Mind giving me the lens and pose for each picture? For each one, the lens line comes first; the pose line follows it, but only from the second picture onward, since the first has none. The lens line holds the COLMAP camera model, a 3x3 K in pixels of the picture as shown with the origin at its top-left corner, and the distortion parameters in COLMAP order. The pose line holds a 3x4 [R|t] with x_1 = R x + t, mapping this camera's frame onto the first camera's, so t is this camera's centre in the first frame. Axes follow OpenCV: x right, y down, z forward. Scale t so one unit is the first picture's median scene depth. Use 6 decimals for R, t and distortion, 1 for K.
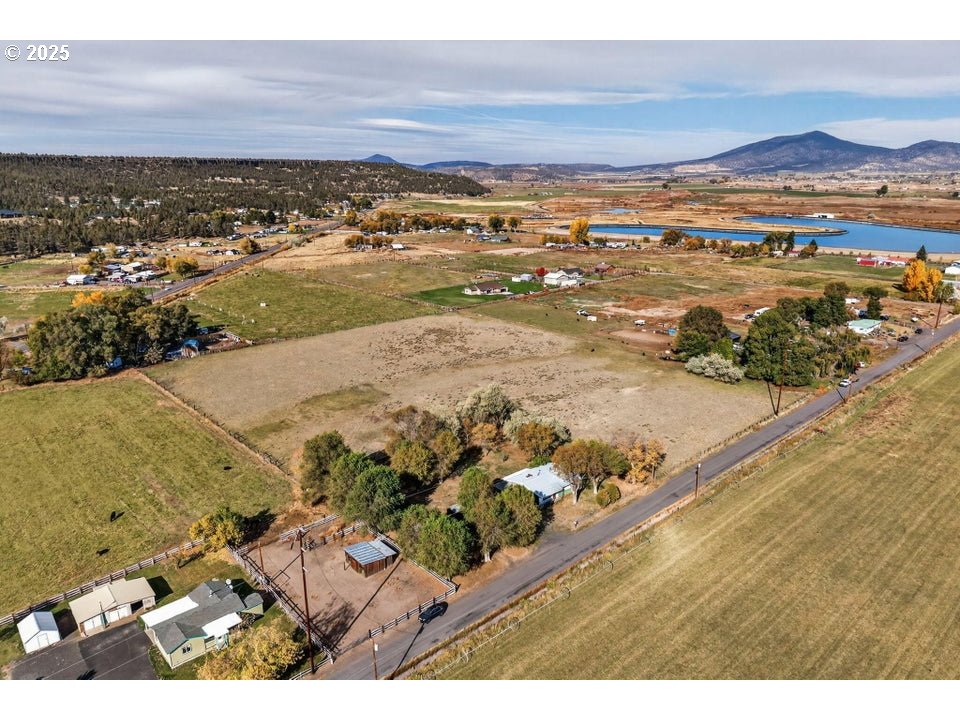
lens RADIAL K [[649.7, 0, 478.4], [0, 649.7, 359.8], [0, 0, 1]] dist [0.020470, -0.024950]
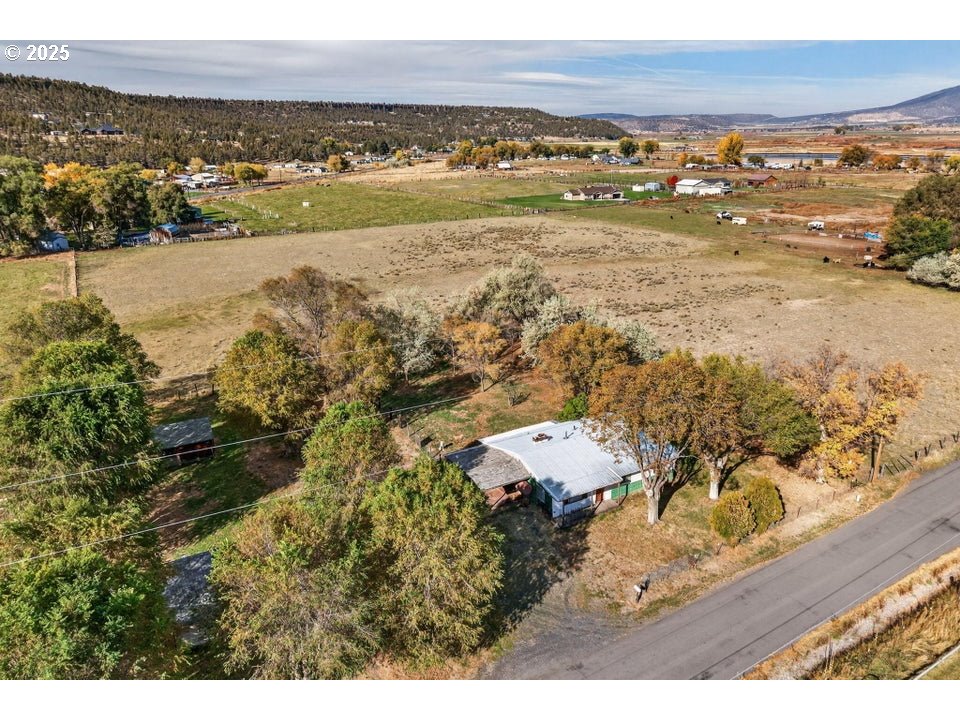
lens RADIAL K [[649.7, 0, 480.3], [0, 649.7, 363.5], [0, 0, 1]] dist [0.020470, -0.024950]
pose [[0.979014, 0.061414, -0.194321, 0.071288], [-0.048381, 0.996293, 0.071124, 0.065822], [0.197968, -0.060230, 0.978356, 0.373744]]
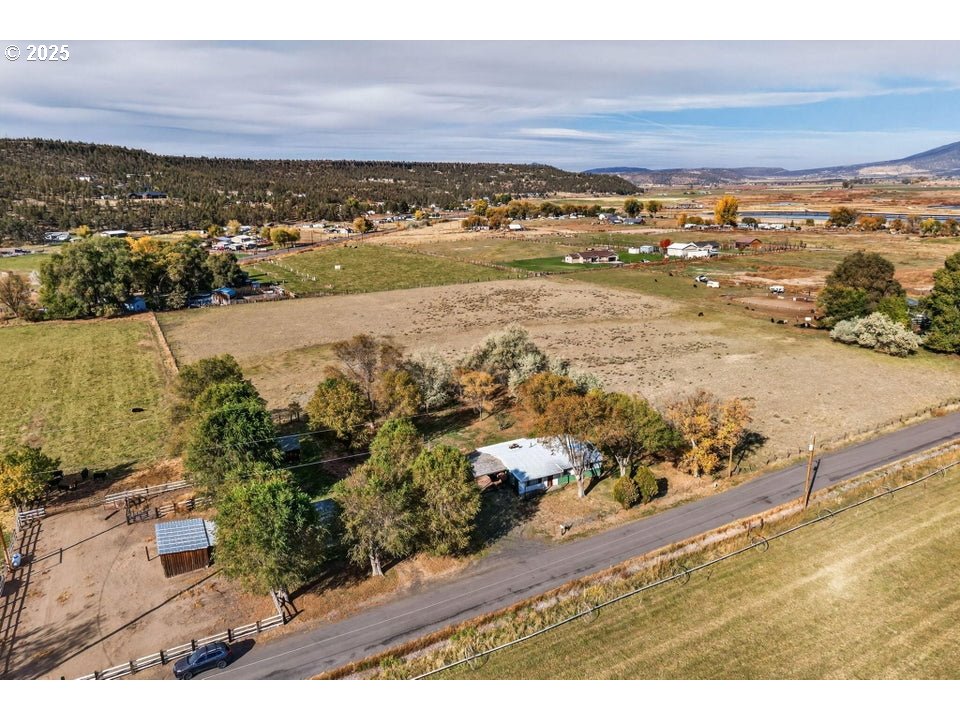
lens RADIAL K [[649.7, 0, 480.2], [0, 649.7, 362.2], [0, 0, 1]] dist [0.020470, -0.024950]
pose [[0.973826, 0.048933, -0.221967, 0.110452], [-0.050960, 0.998695, -0.003409, 0.062918], [0.221510, 0.014631, 0.975048, 0.238909]]
